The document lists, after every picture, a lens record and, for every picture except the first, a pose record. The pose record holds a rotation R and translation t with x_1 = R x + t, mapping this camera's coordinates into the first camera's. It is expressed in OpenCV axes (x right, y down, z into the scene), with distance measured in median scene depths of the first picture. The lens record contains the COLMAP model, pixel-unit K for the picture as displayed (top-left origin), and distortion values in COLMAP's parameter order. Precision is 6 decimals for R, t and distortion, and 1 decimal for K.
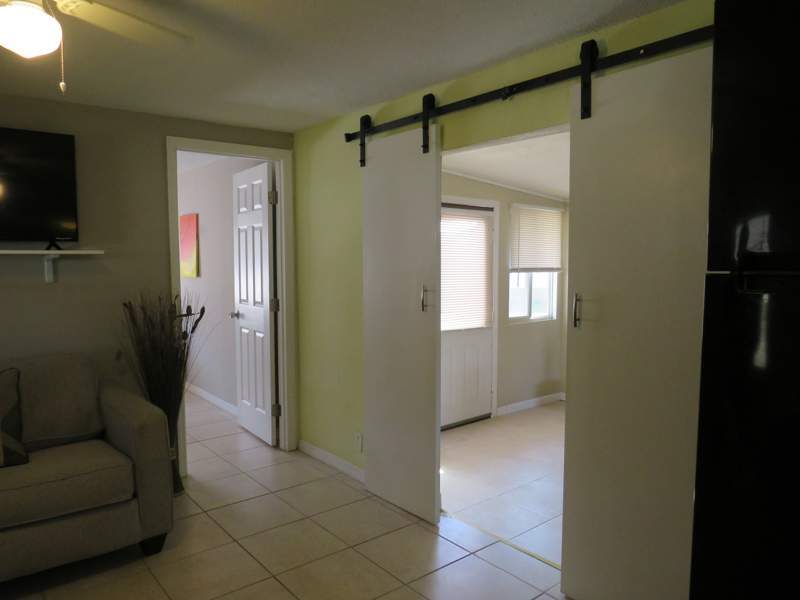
lens RADIAL K [[567.9, 0, 404.7], [0, 567.9, 302.0], [0, 0, 1]] dist [-0.023047, 0.005397]
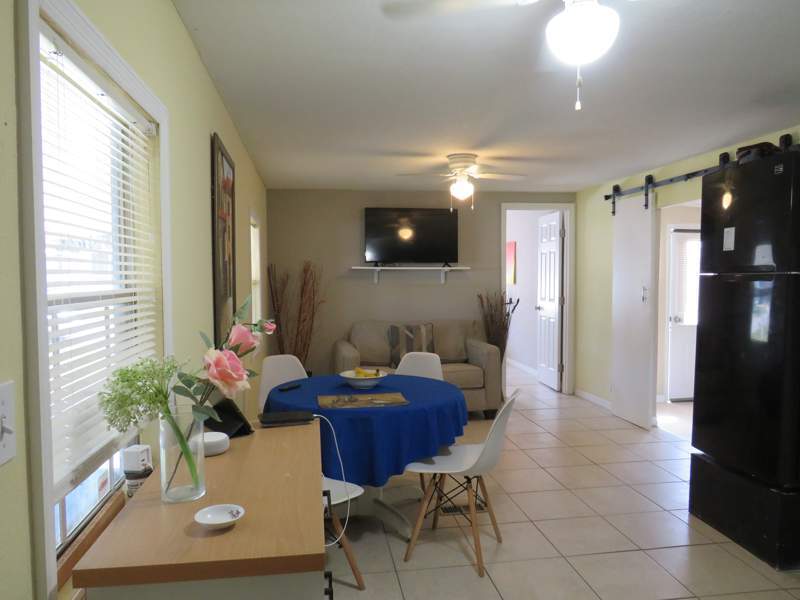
lens RADIAL K [[567.9, 0, 404.7], [0, 567.9, 302.0], [0, 0, 1]] dist [-0.023047, 0.005397]
pose [[0.861007, 0.022489, -0.508095, 0.232081], [-0.034790, 0.999286, -0.014724, 0.056162], [0.507401, 0.030353, 0.861175, -0.686468]]
